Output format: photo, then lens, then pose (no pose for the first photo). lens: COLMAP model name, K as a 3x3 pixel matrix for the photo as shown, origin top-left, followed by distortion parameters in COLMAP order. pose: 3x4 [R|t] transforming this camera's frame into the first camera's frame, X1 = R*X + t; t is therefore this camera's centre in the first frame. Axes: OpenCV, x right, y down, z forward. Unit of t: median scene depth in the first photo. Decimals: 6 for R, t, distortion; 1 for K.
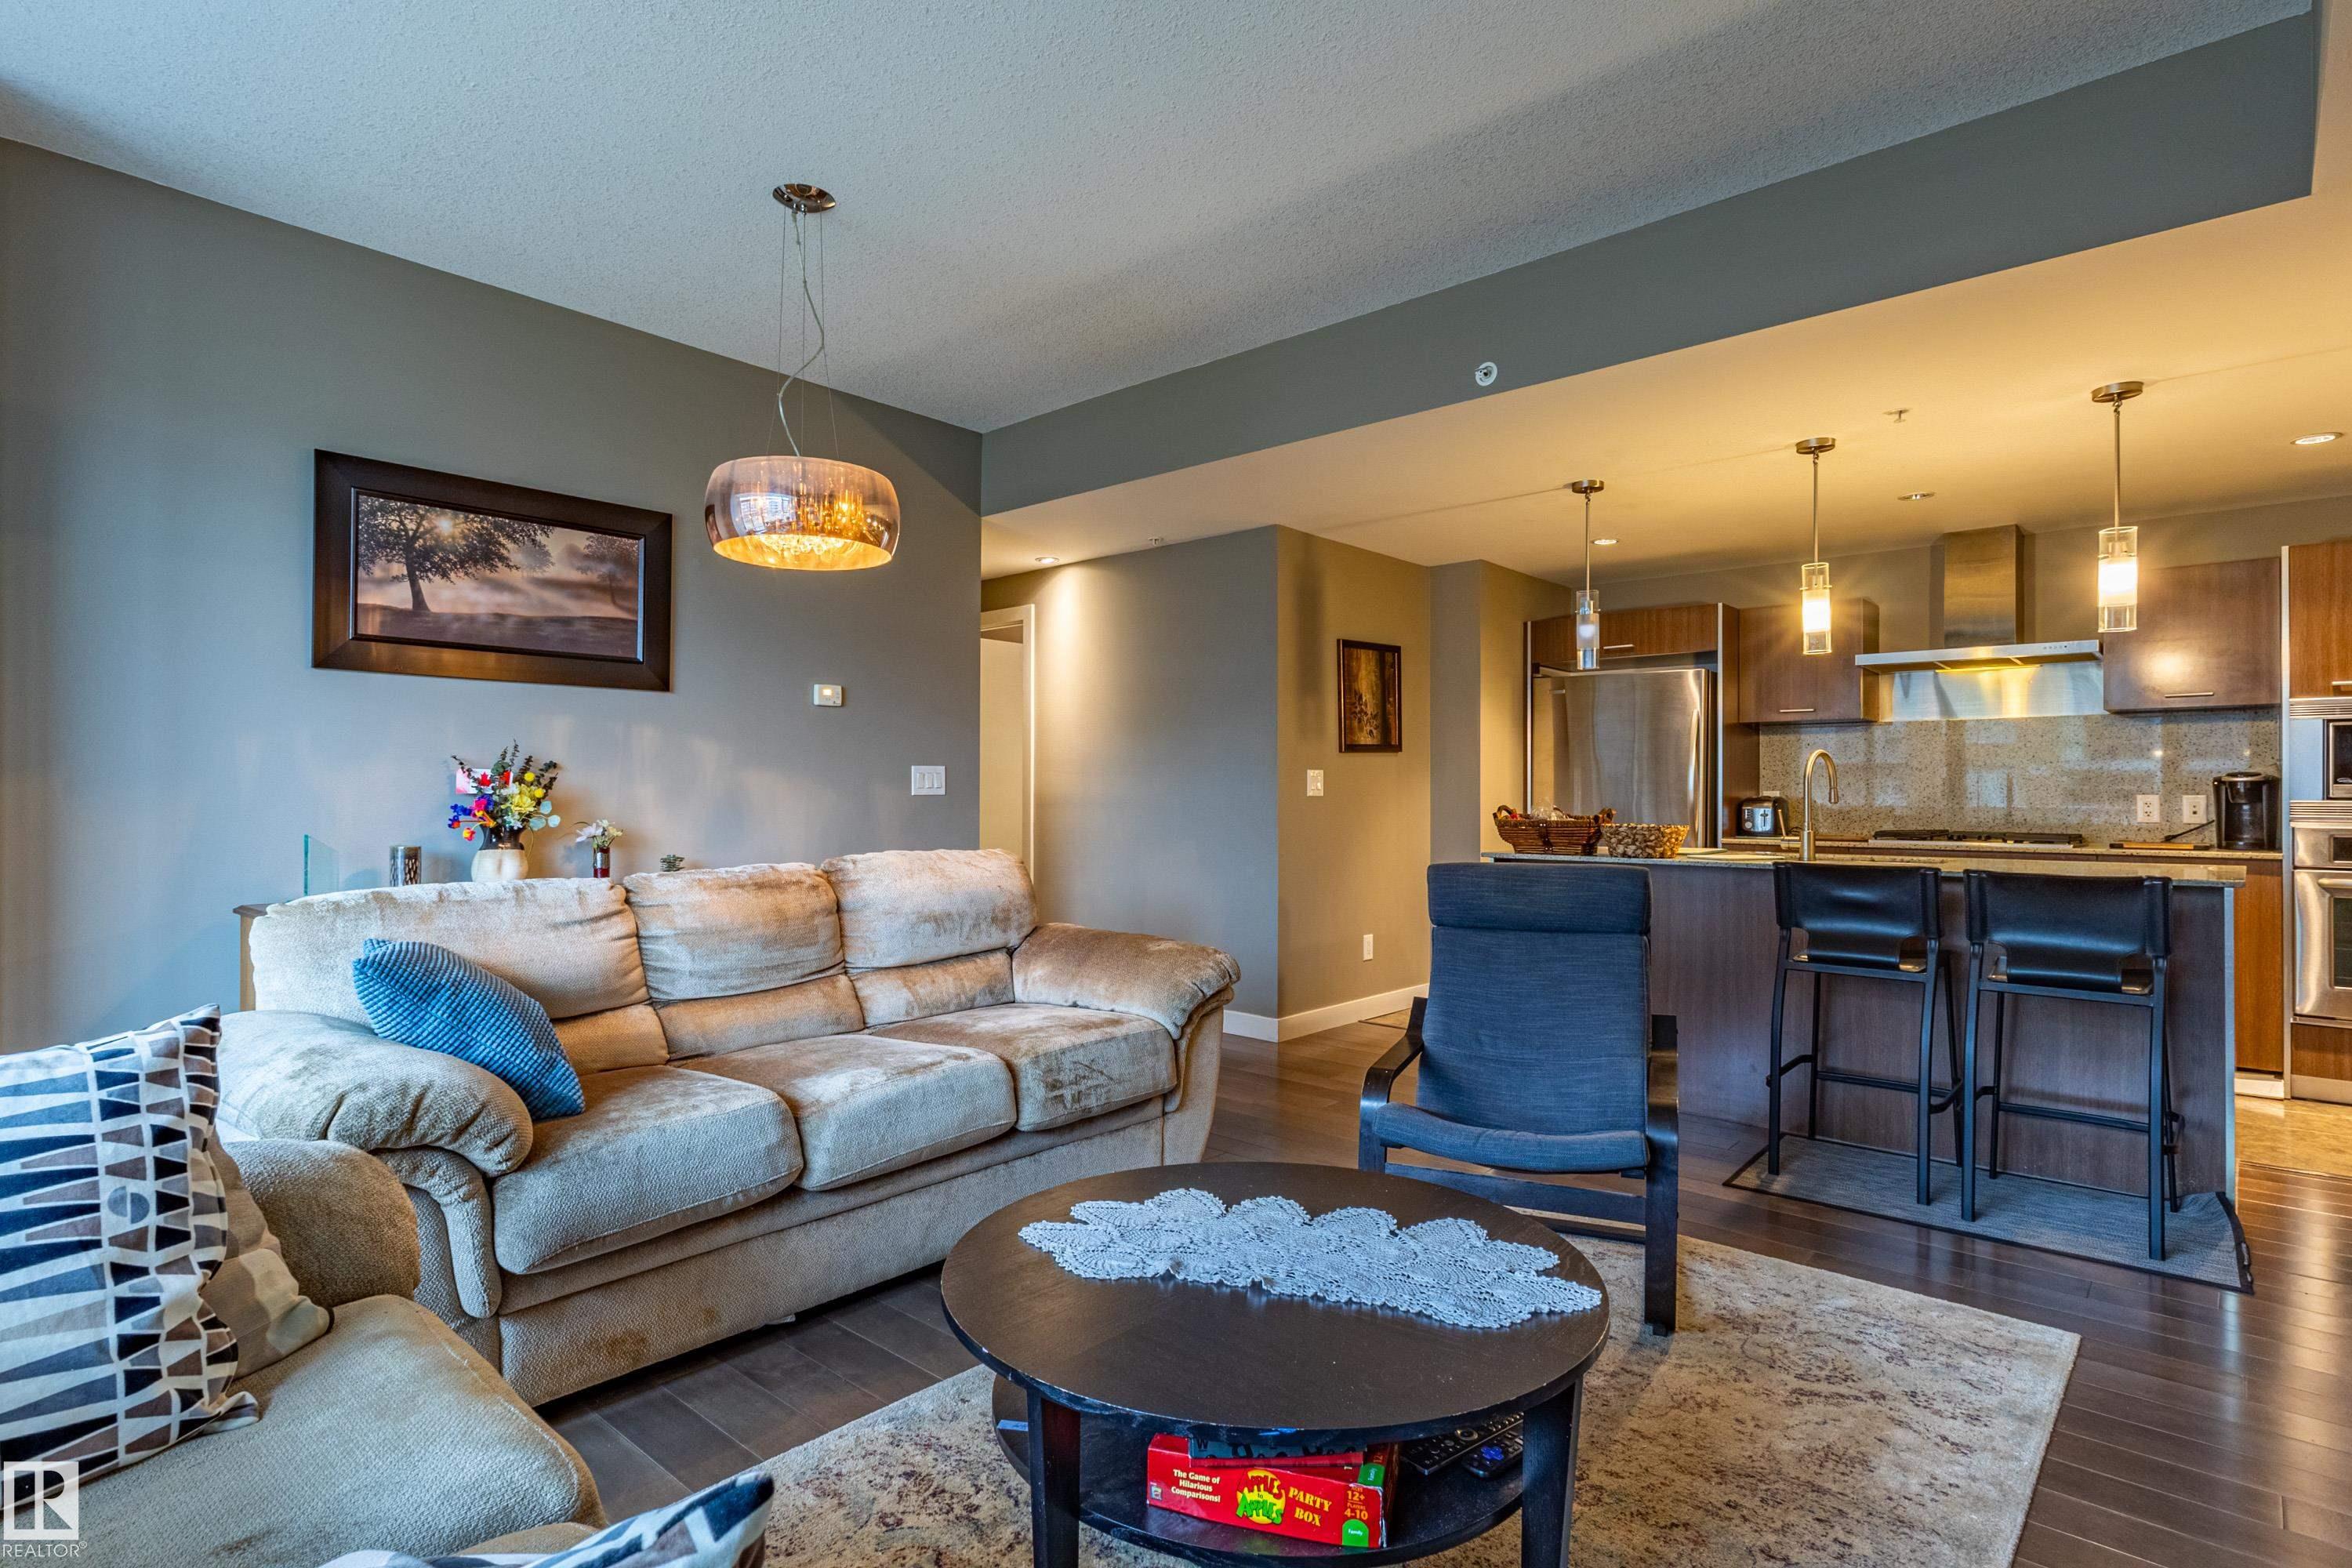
lens RADIAL K [[1160.7, 0, 1196.8], [0, 1160.7, 786.7], [0, 0, 1]] dist [0.003430, 0.001026]
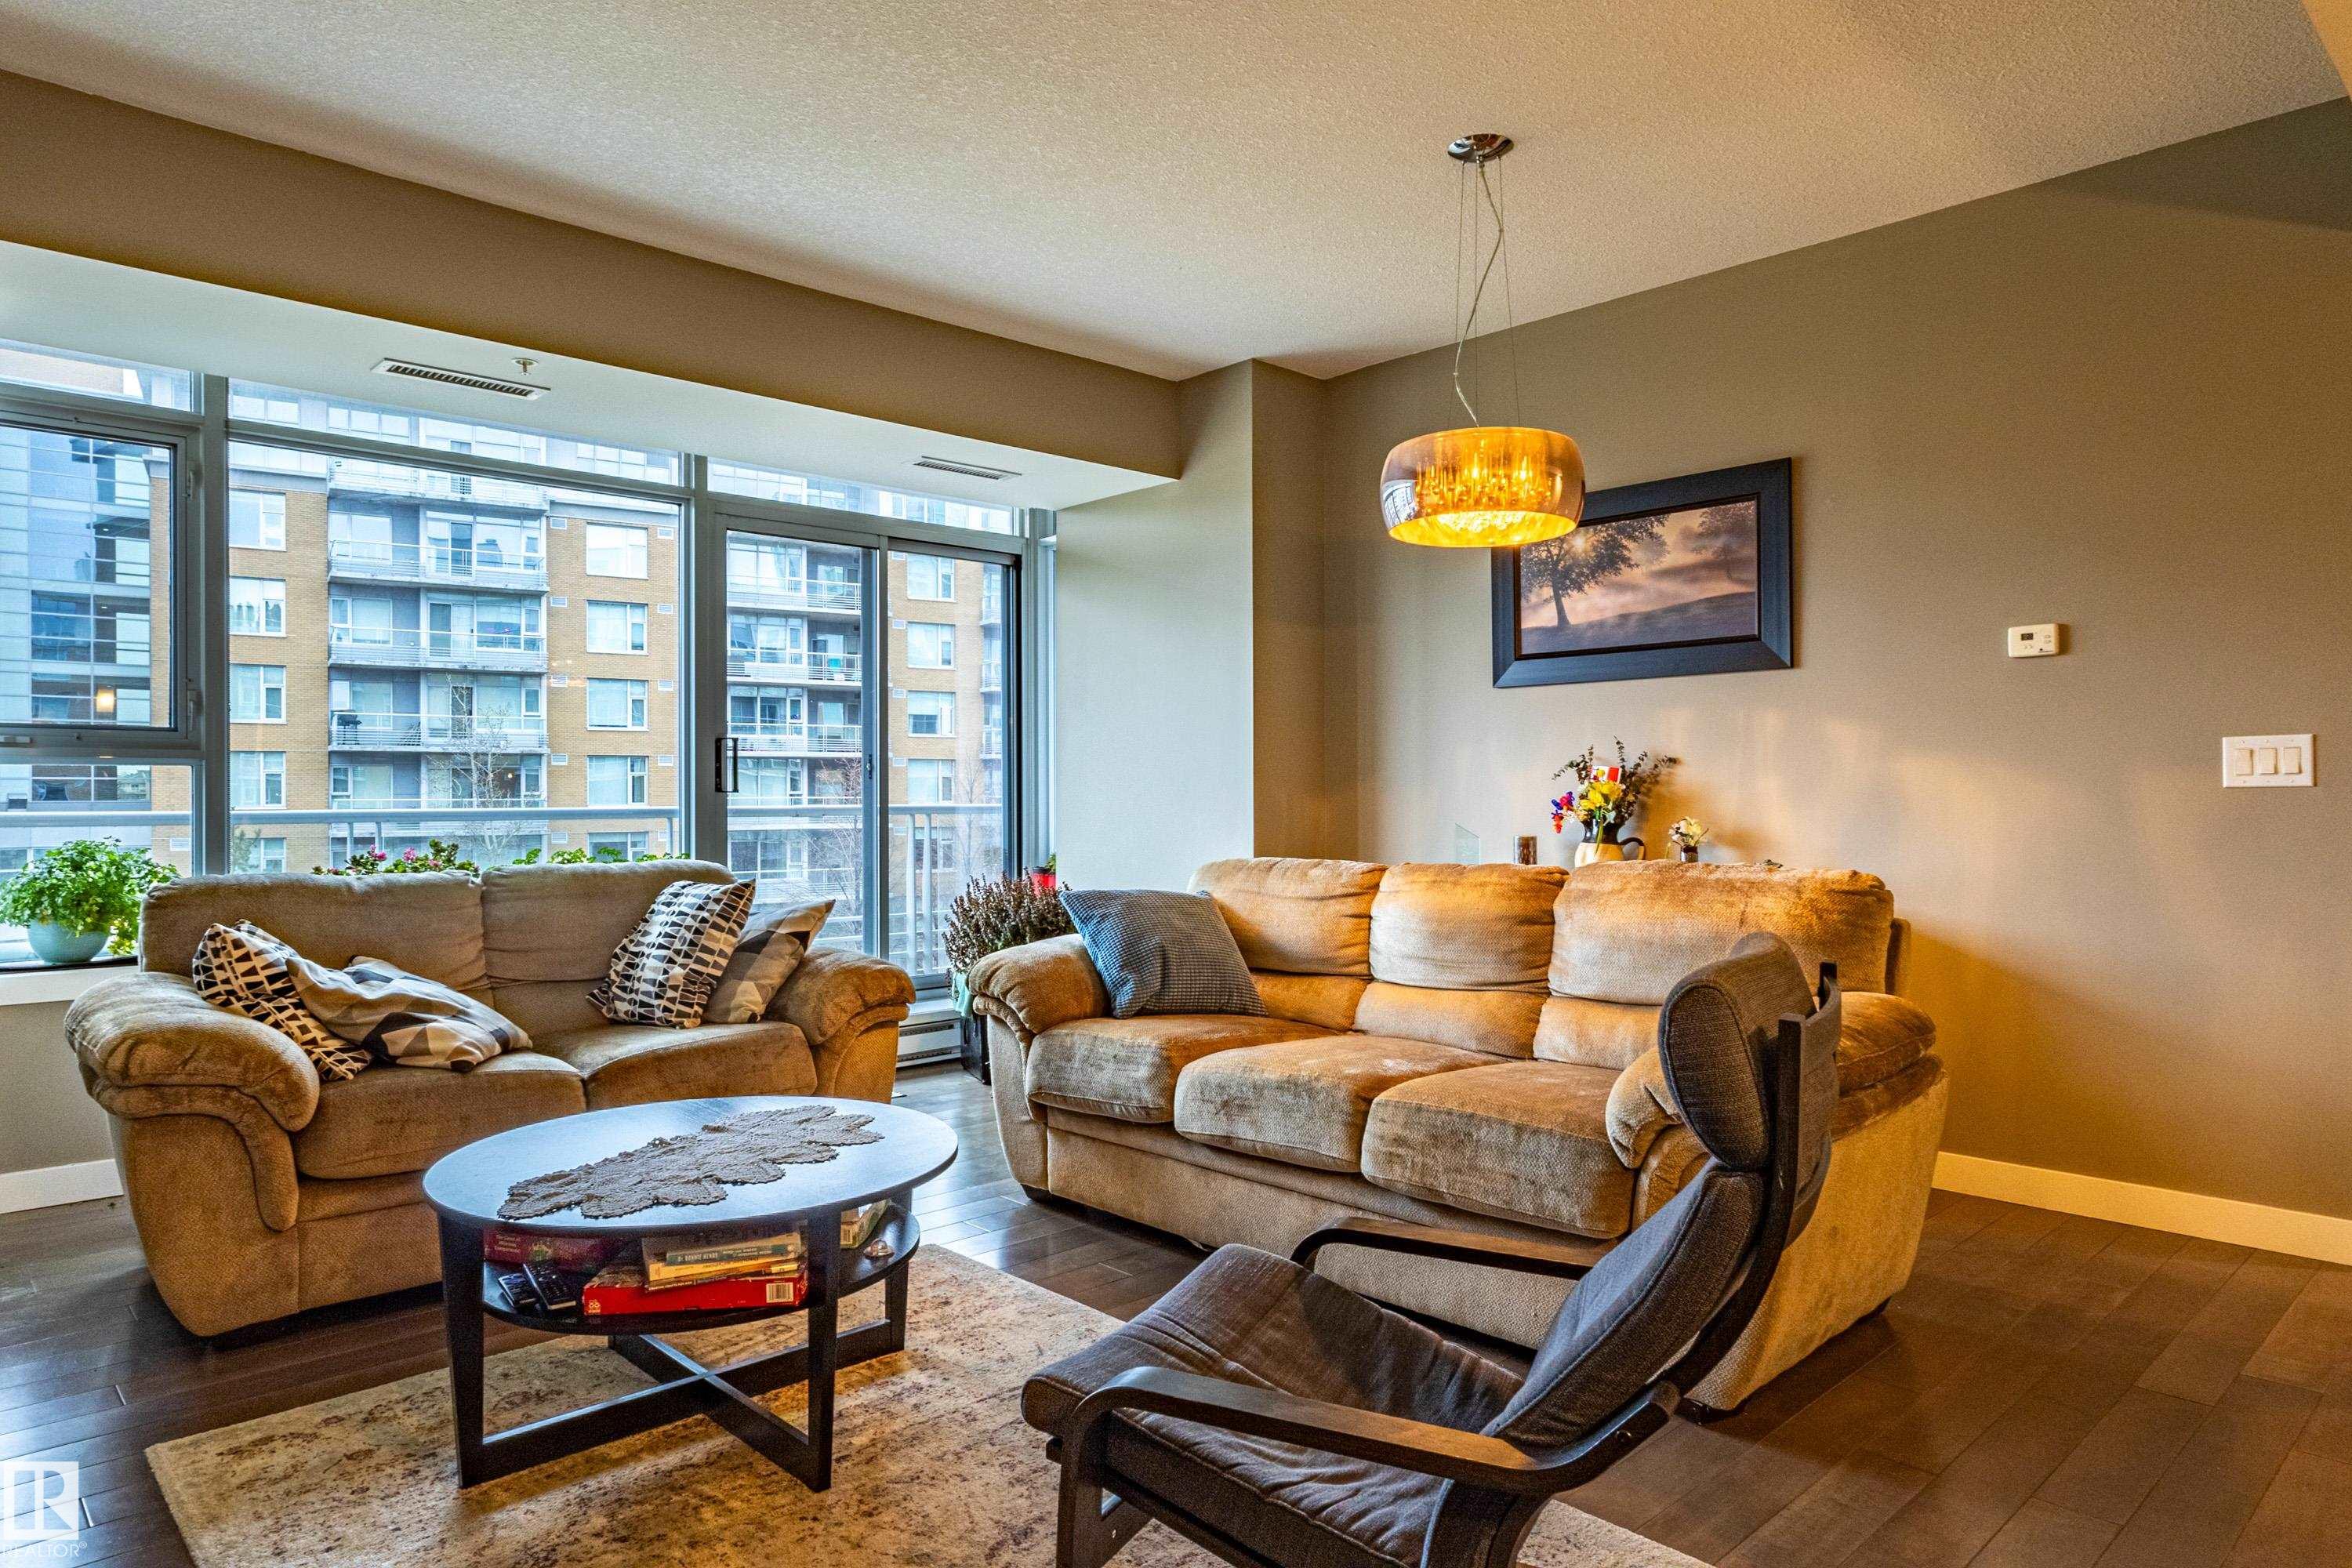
lens RADIAL K [[1417.0, 0, 1163.7], [0, 1417.0, 784.8], [0, 0, 1]] dist [-0.006352, 0.004642]
pose [[-0.094449, -0.010097, -0.995478, 0.558718], [0.010020, 0.999888, -0.011093, 0.009180], [0.995479, -0.011022, -0.094338, 0.586922]]
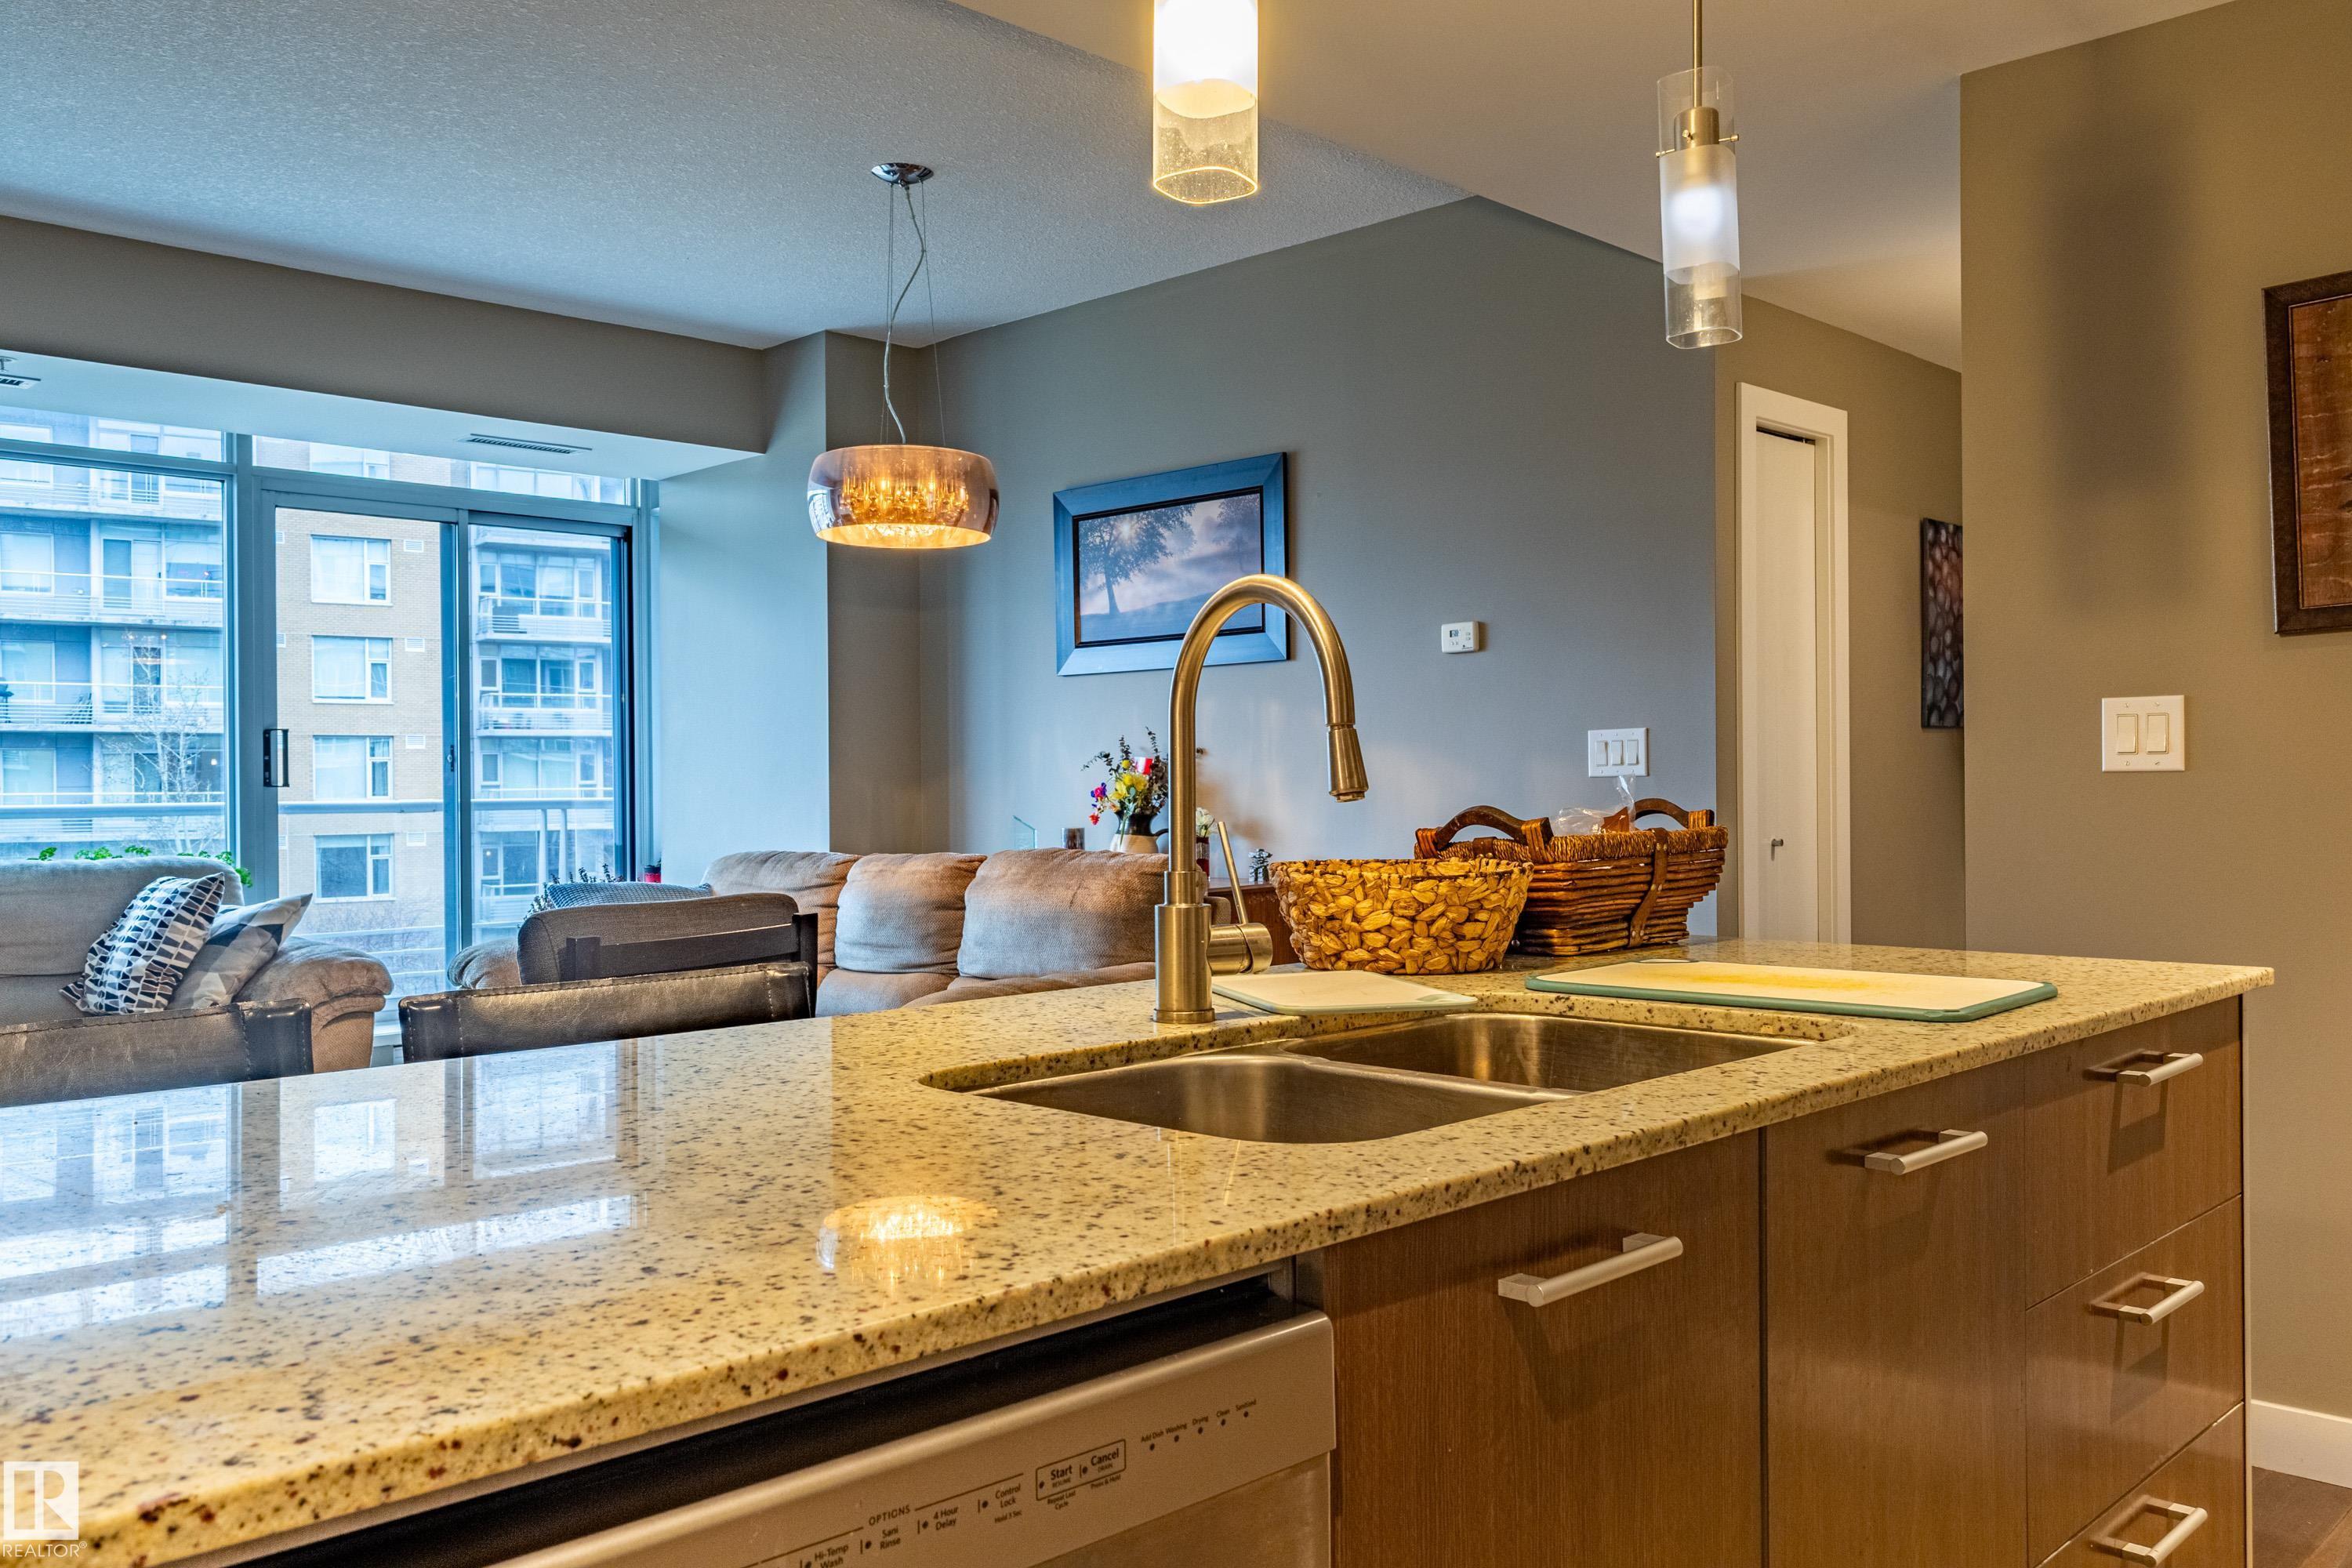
lens RADIAL K [[1878.2, 0, 1197.0], [0, 1878.2, 772.1], [0, 0, 1]] dist [0.006472, 0.002675]
pose [[-0.061713, -0.007535, -0.998065, 0.851789], [0.015379, 0.999846, -0.008500, 0.010794], [0.997975, -0.015873, -0.061588, 0.930515]]
